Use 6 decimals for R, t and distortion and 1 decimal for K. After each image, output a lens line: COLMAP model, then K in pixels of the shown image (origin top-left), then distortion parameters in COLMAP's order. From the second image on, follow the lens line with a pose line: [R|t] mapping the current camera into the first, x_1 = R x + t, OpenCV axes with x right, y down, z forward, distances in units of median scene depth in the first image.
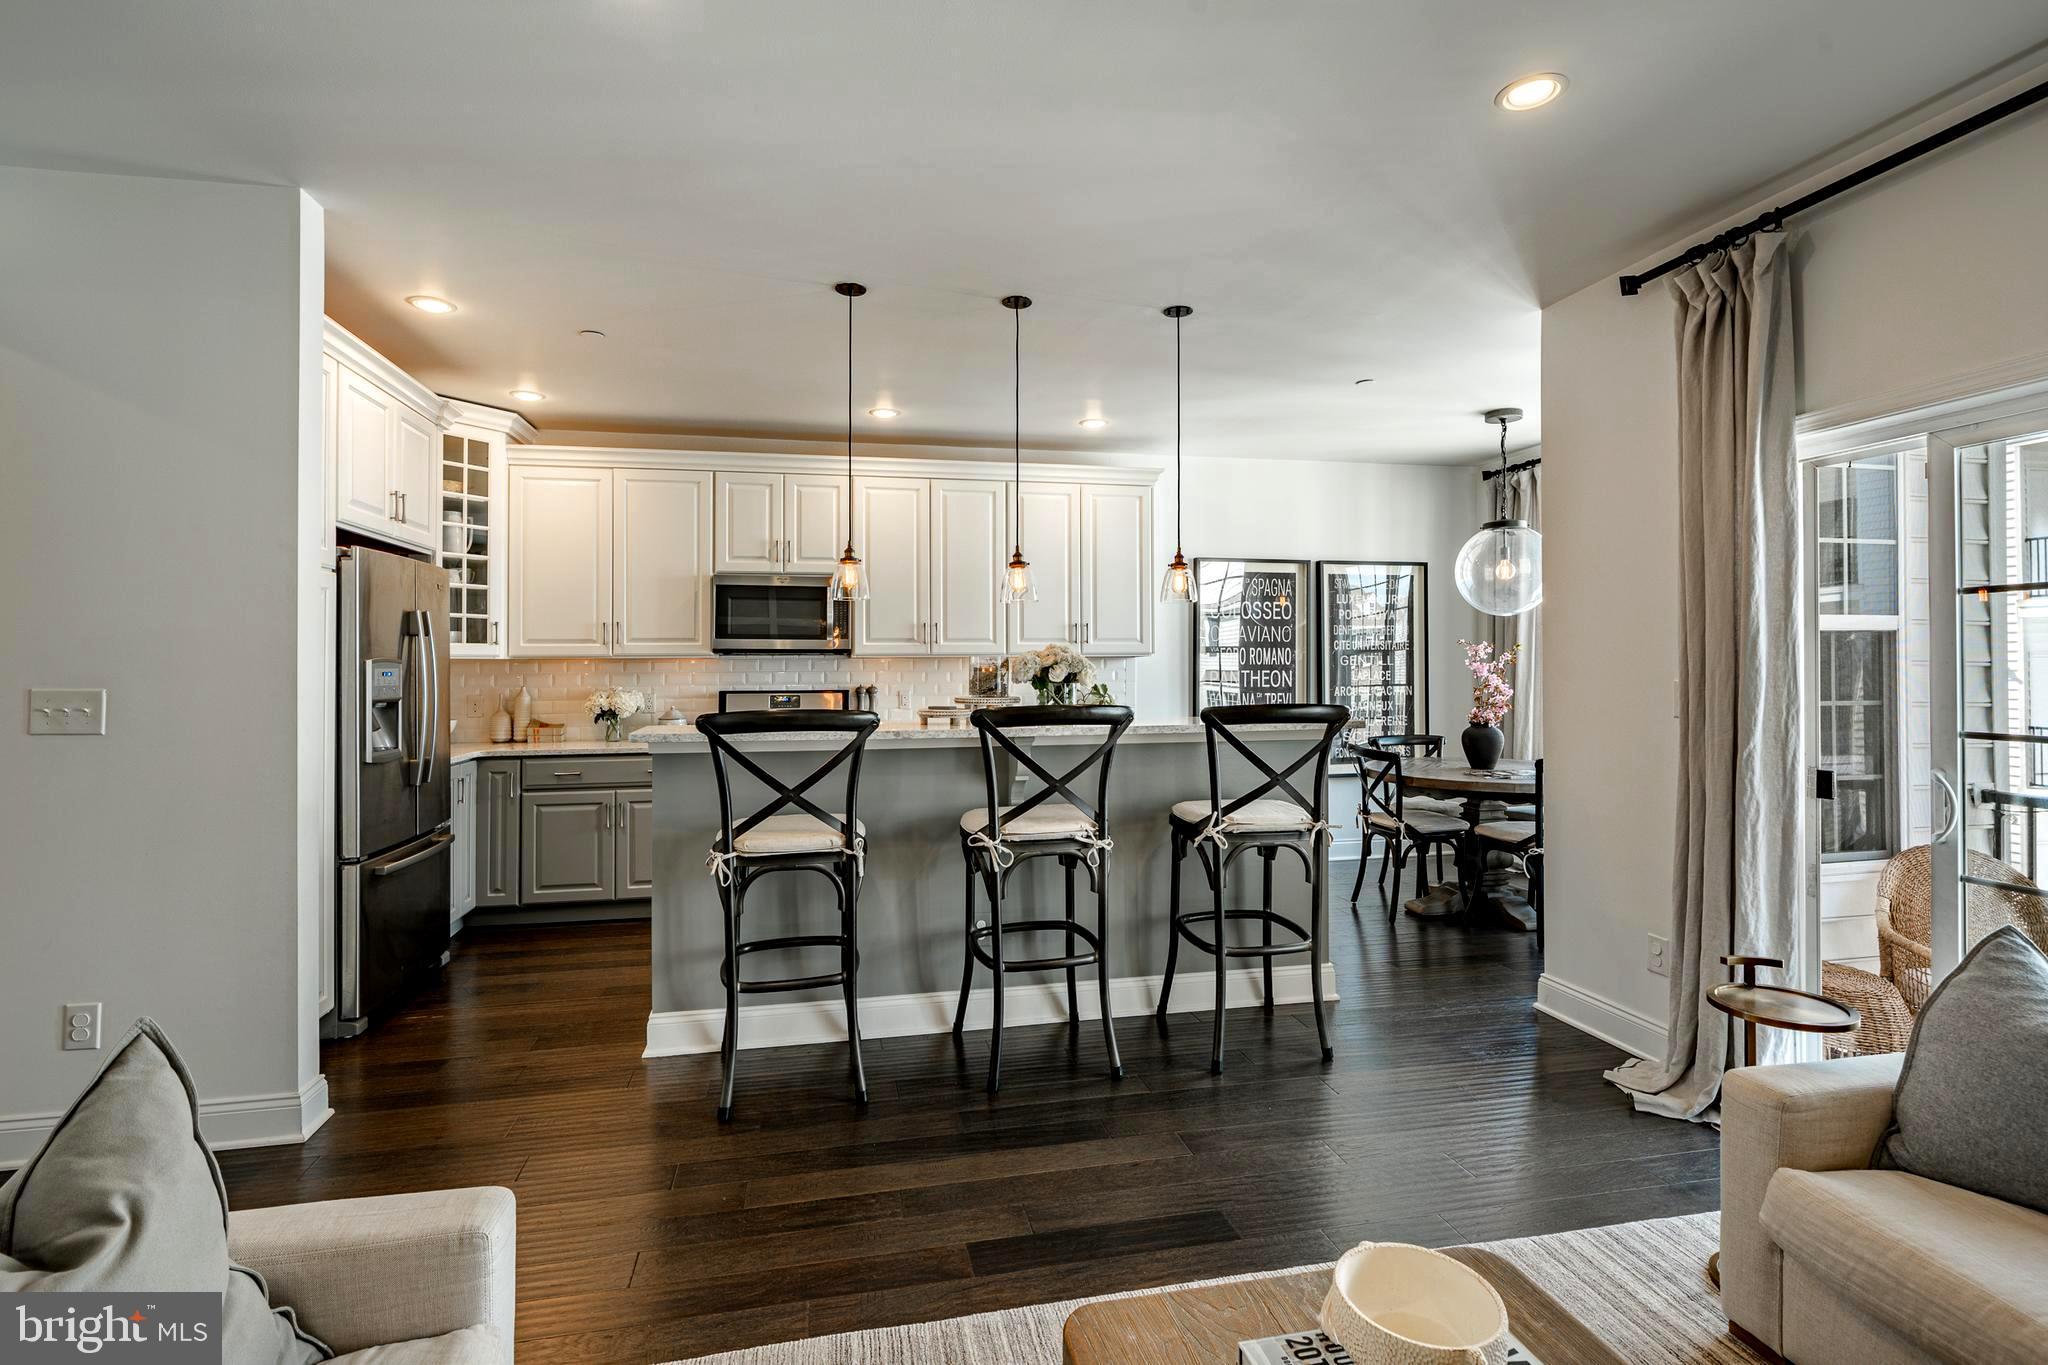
lens RADIAL K [[951.9, 0, 1028.9], [0, 951.9, 656.5], [0, 0, 1]] dist [0.001552, 0.000105]
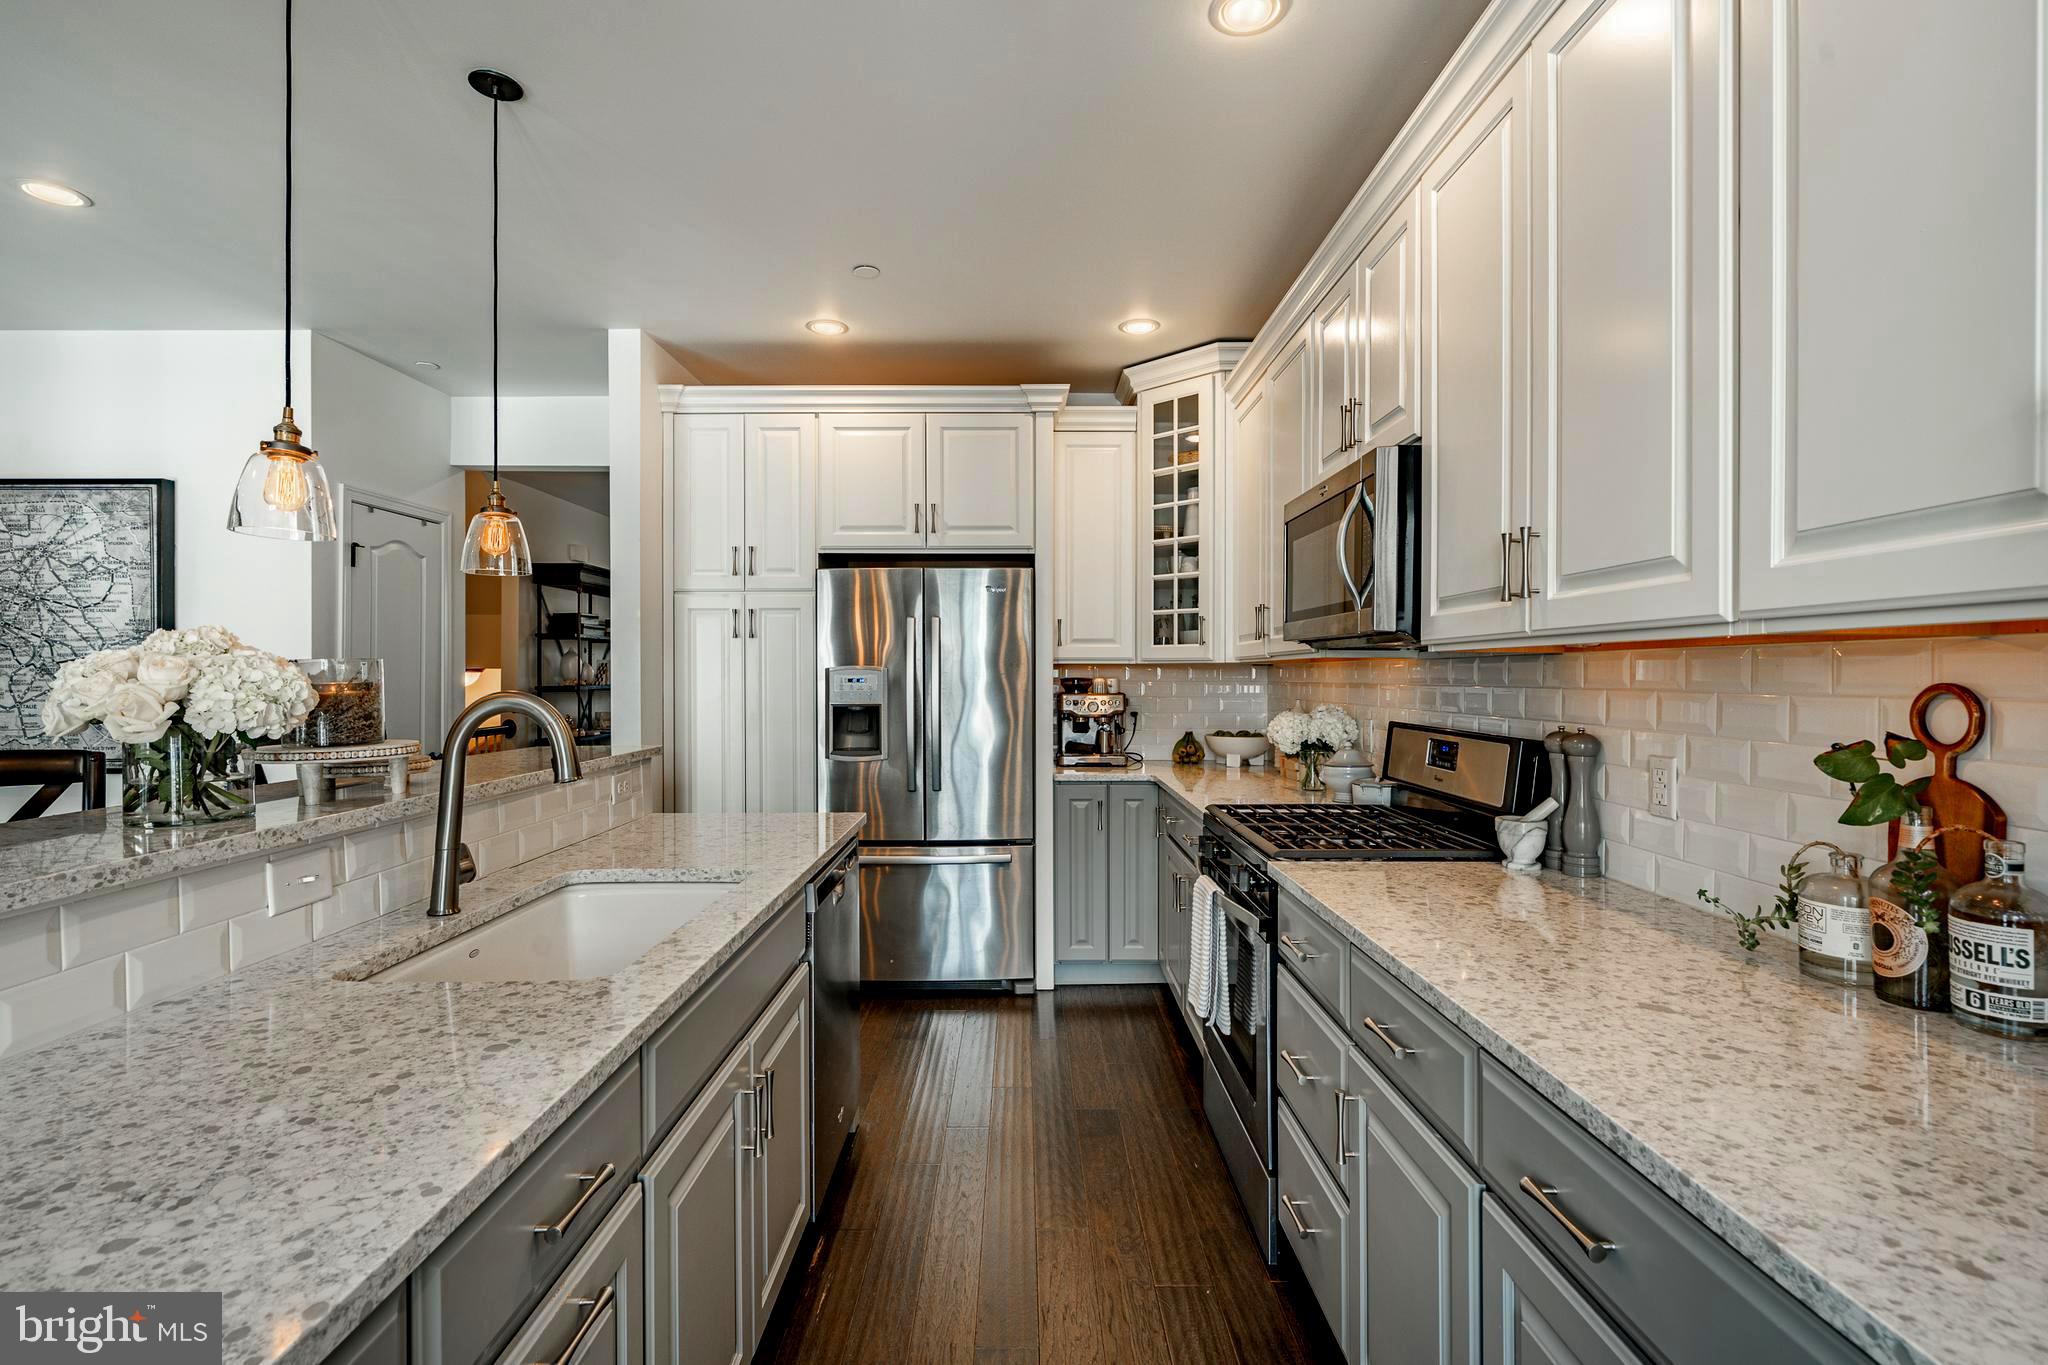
lens RADIAL K [[955.0, 0, 1015.0], [0, 955.0, 673.3], [0, 0, 1]] dist [0.000564, -0.000059]
pose [[-0.212409, 0.002364, -0.977178, 0.231482], [0.006487, 0.999978, 0.001009, 0.008287], [0.977159, -0.006124, -0.212420, 0.945041]]
